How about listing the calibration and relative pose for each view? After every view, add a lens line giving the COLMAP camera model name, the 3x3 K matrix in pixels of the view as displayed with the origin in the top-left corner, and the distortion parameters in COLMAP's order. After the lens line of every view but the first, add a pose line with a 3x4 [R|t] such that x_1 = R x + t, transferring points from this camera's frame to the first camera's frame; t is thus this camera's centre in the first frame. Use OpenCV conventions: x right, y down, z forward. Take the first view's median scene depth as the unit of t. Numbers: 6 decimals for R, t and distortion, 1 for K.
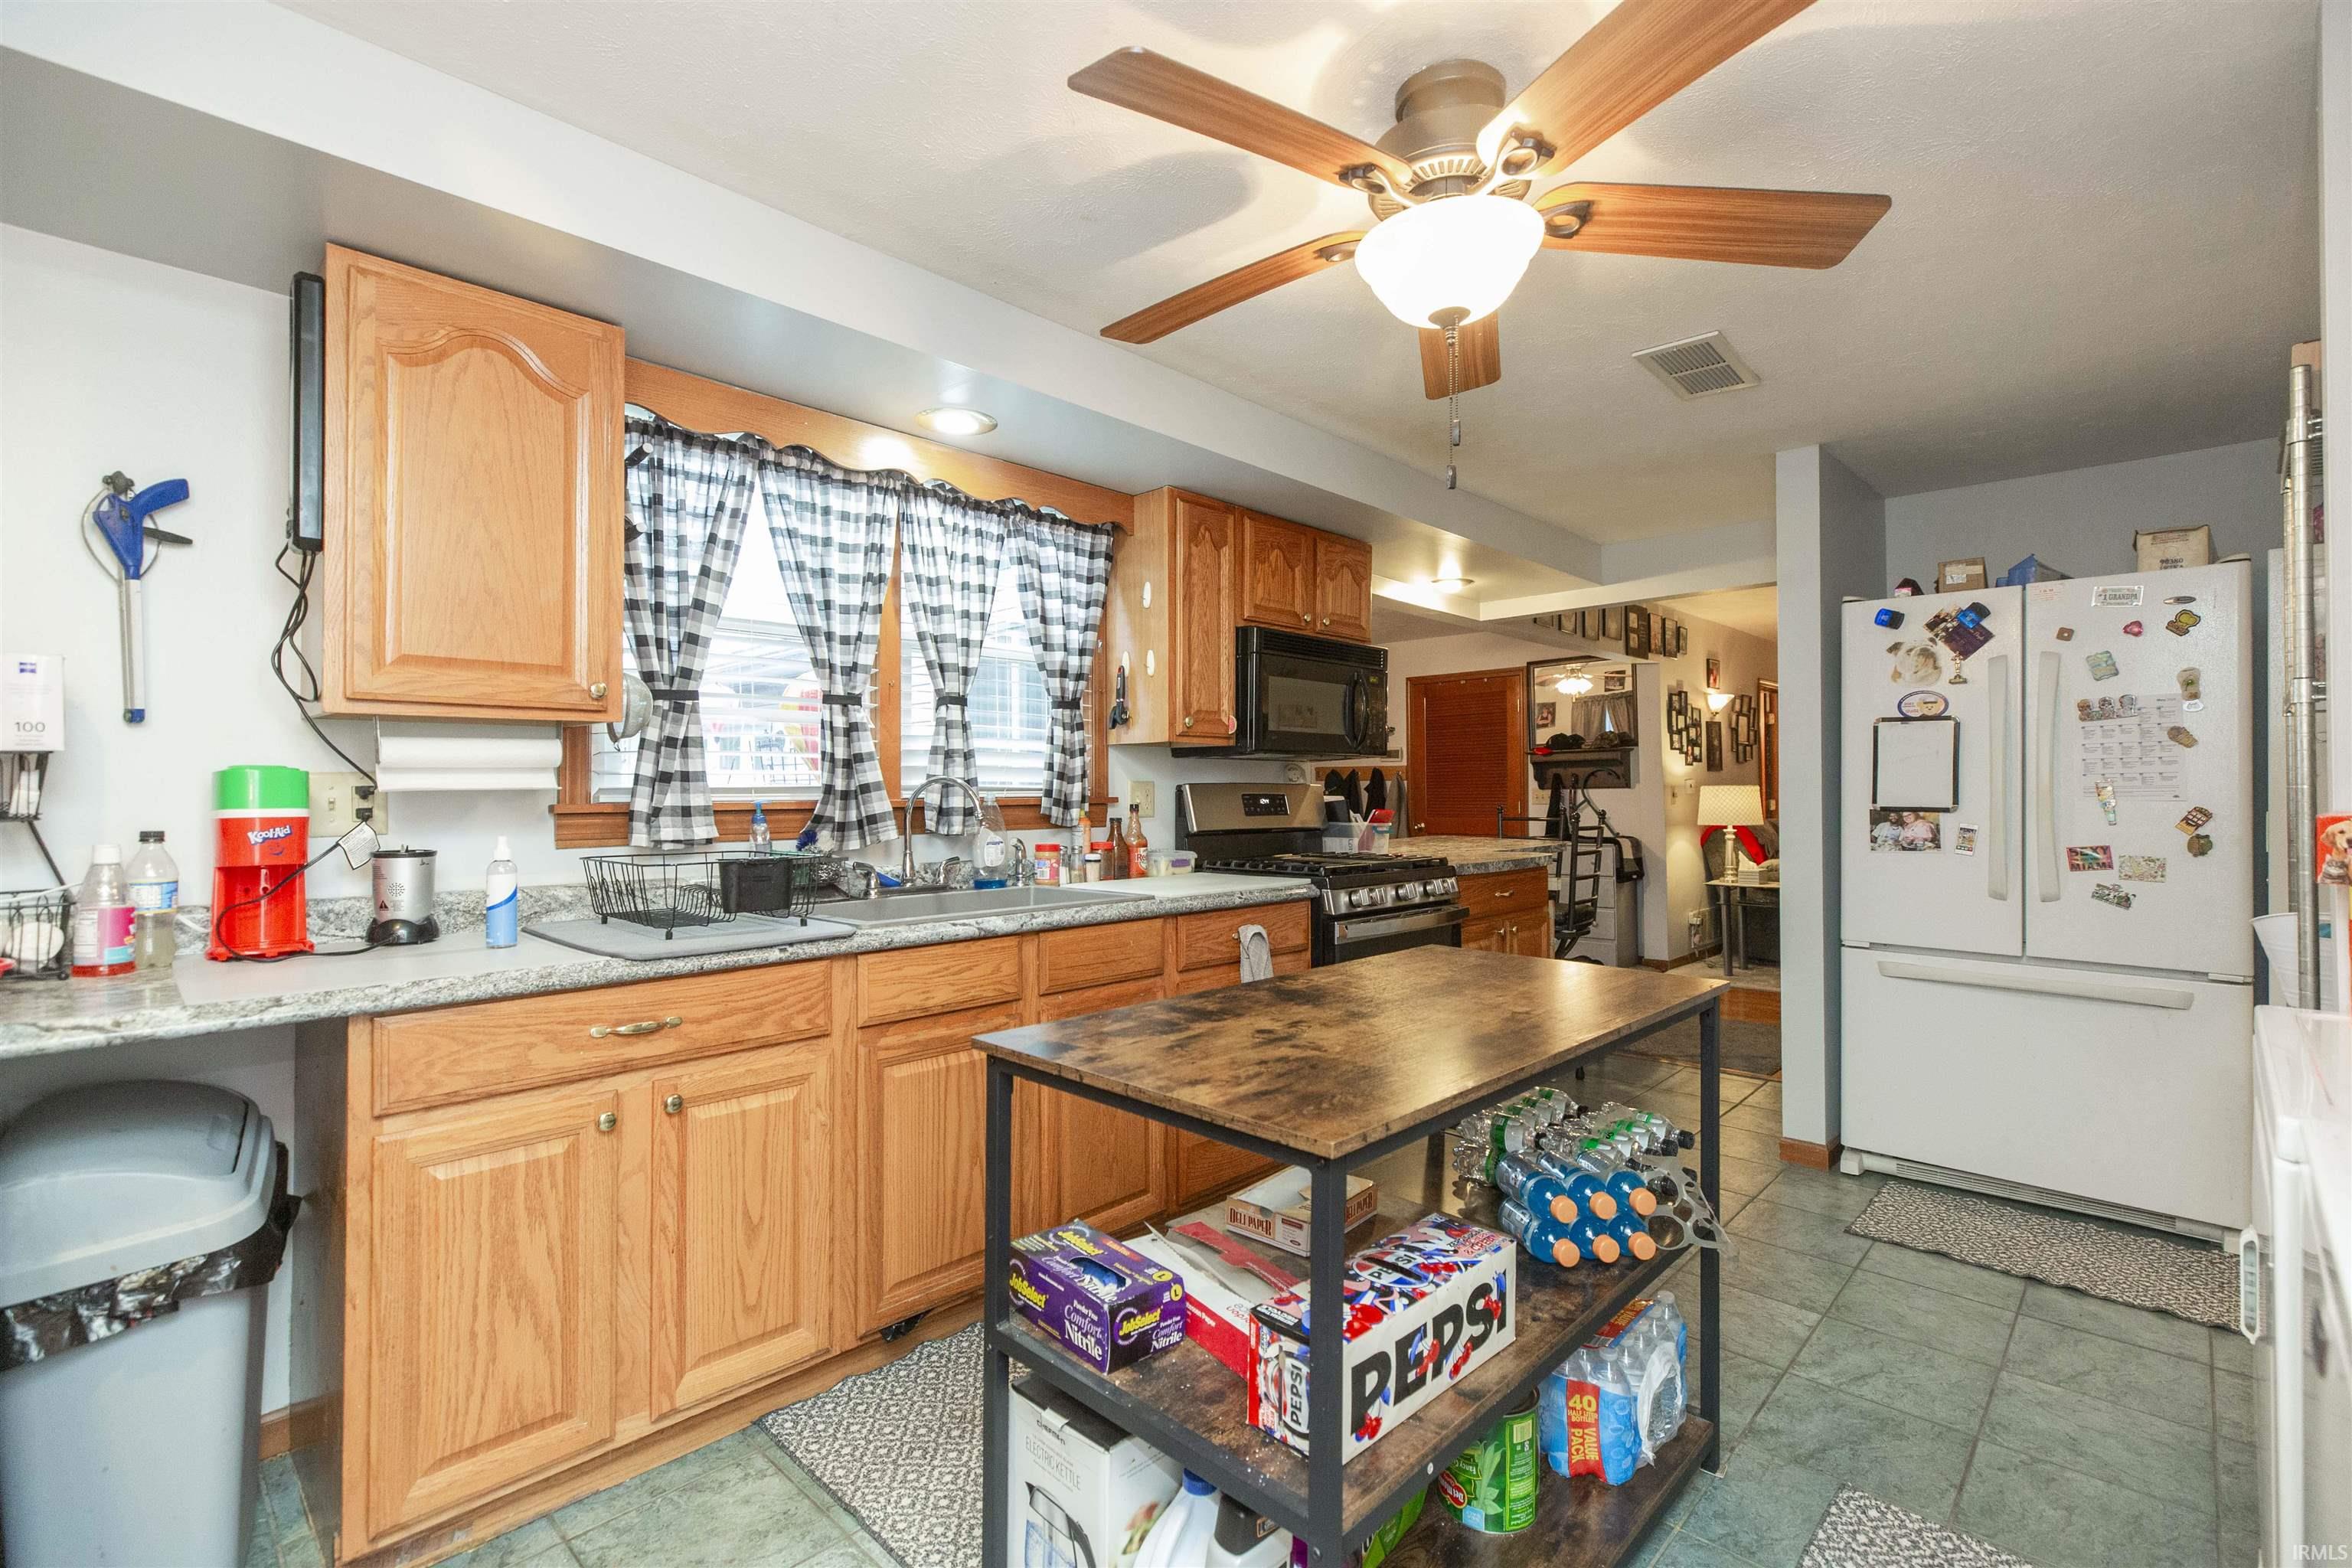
lens RADIAL K [[1055.0, 0, 1164.4], [0, 1055.0, 781.8], [0, 0, 1]] dist [0.000736, -0.000109]
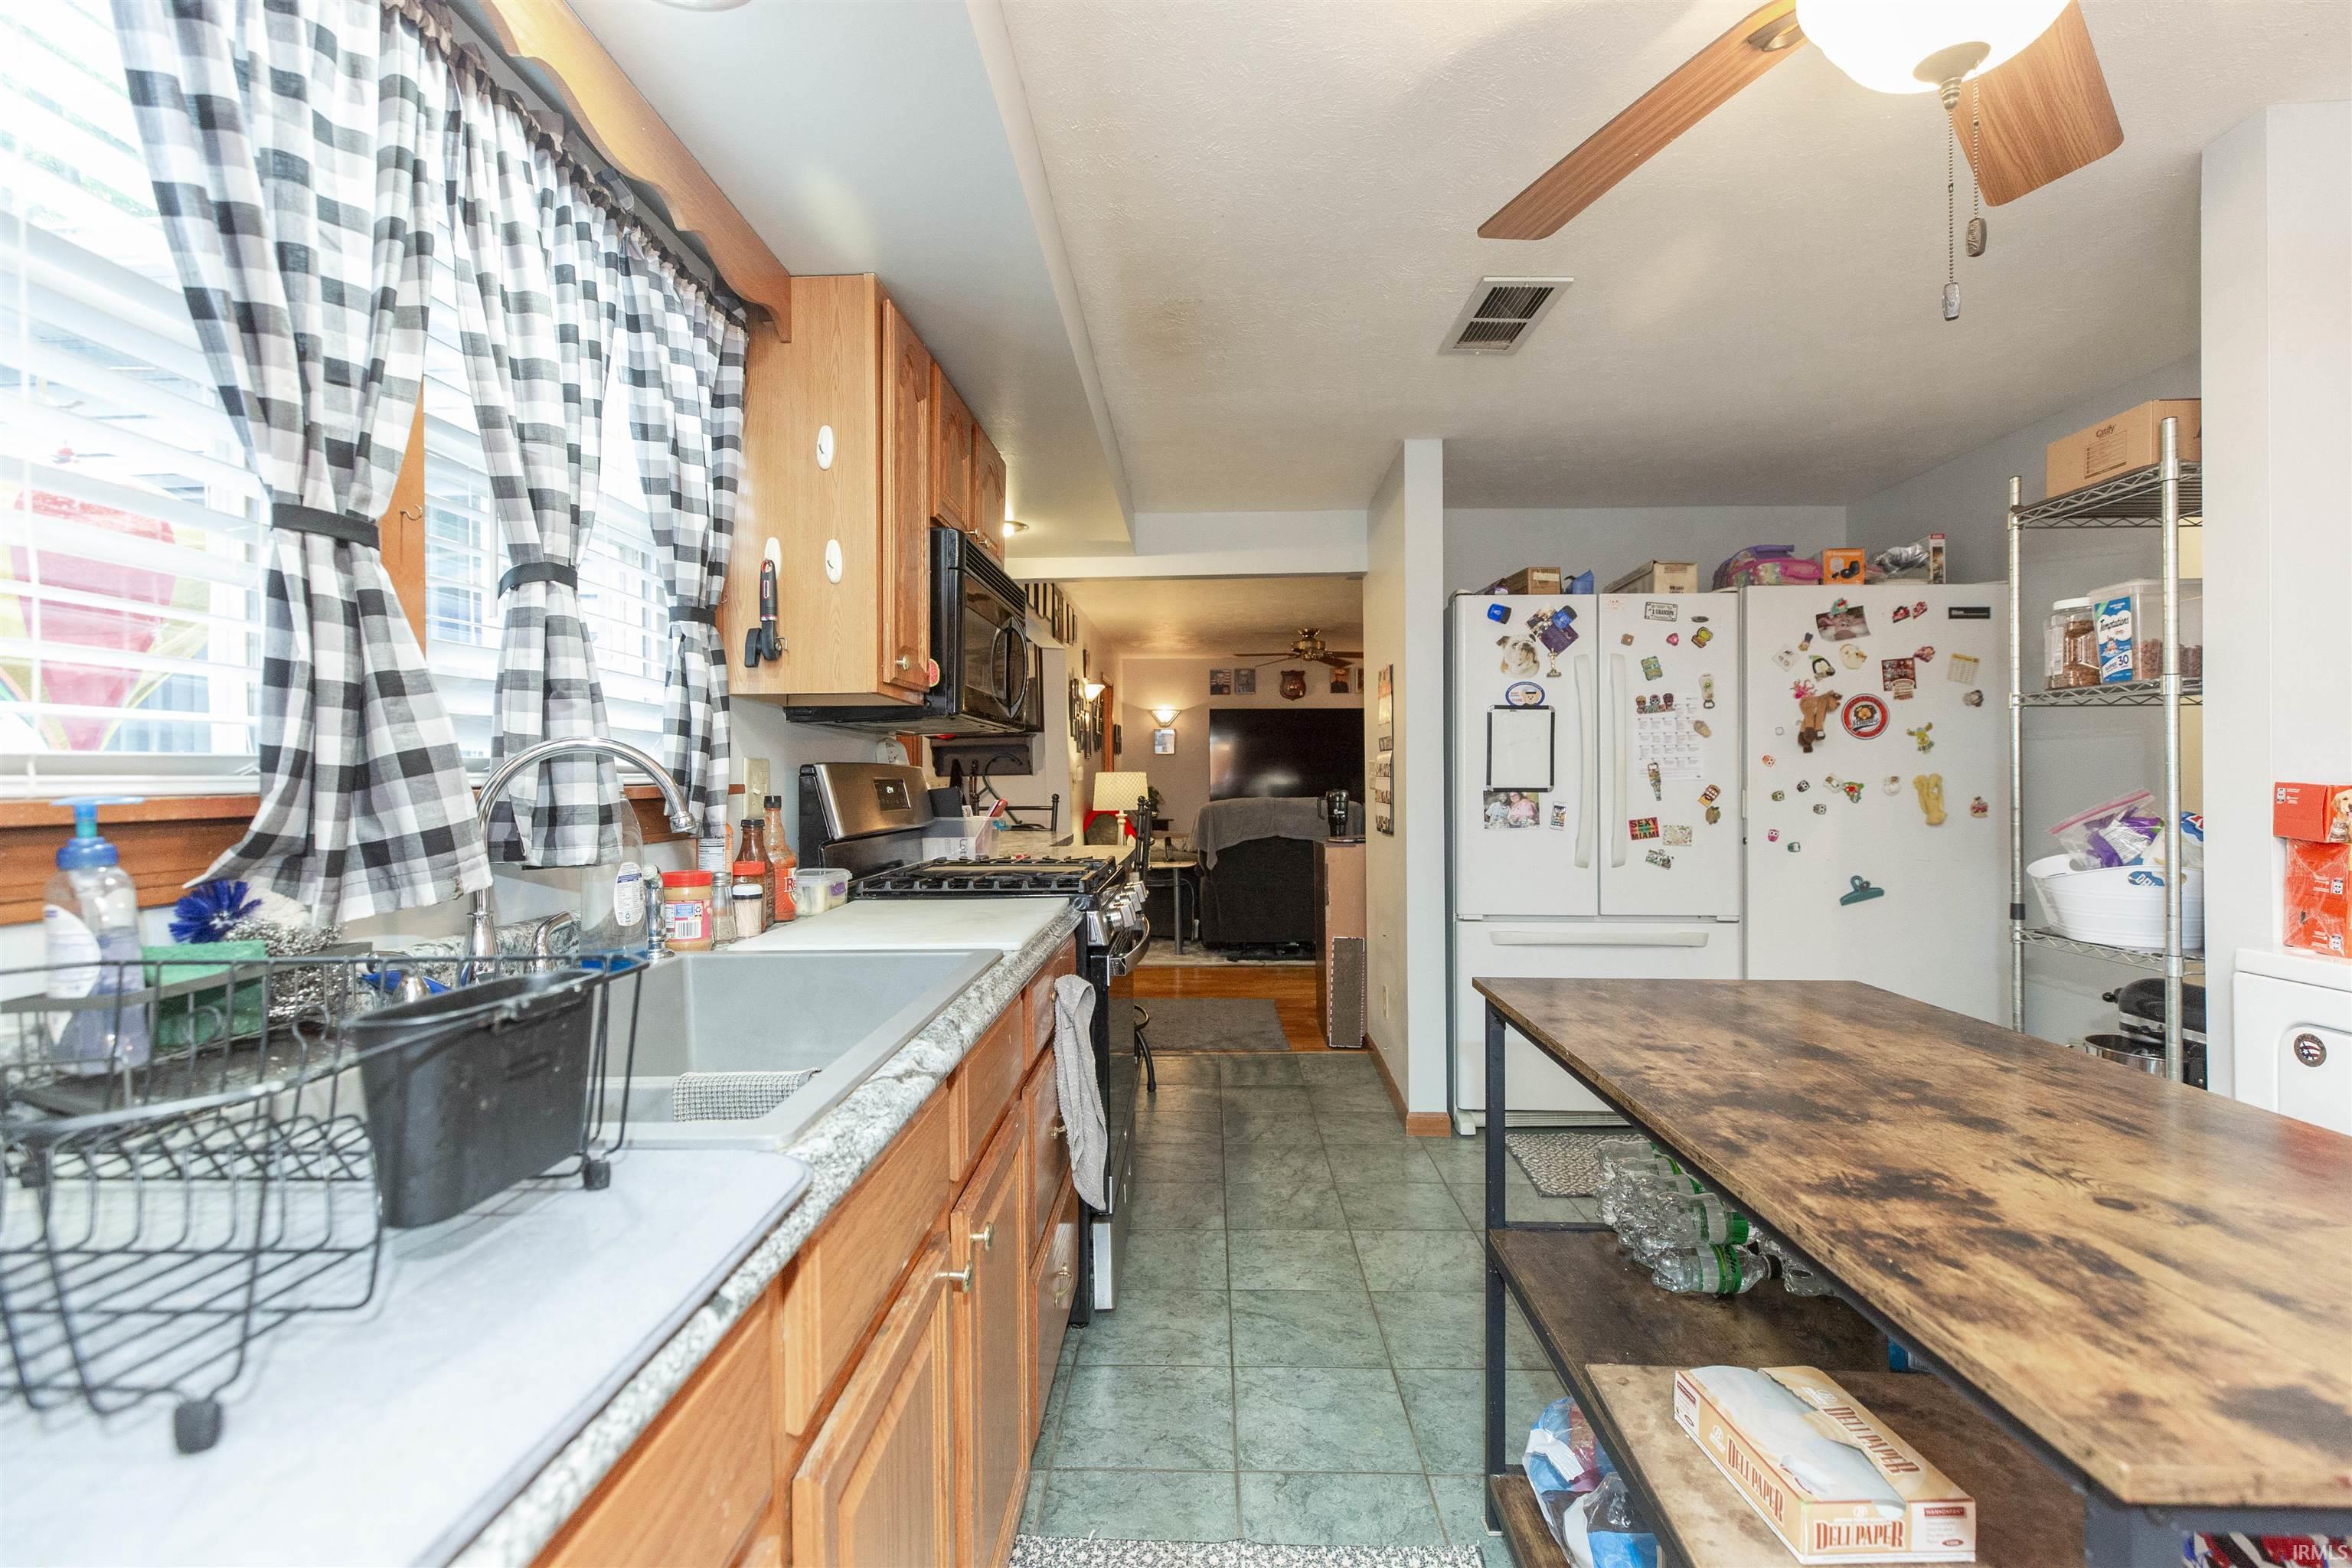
lens RADIAL K [[1055.0, 0, 1181.6], [0, 1055.0, 780.0], [0, 0, 1]] dist [0.000736, -0.000109]
pose [[0.729045, -0.003998, 0.684454, -0.308499], [-0.001145, 0.999974, 0.007061, 0.008960], [-0.684465, -0.005932, 0.729022, 0.466158]]
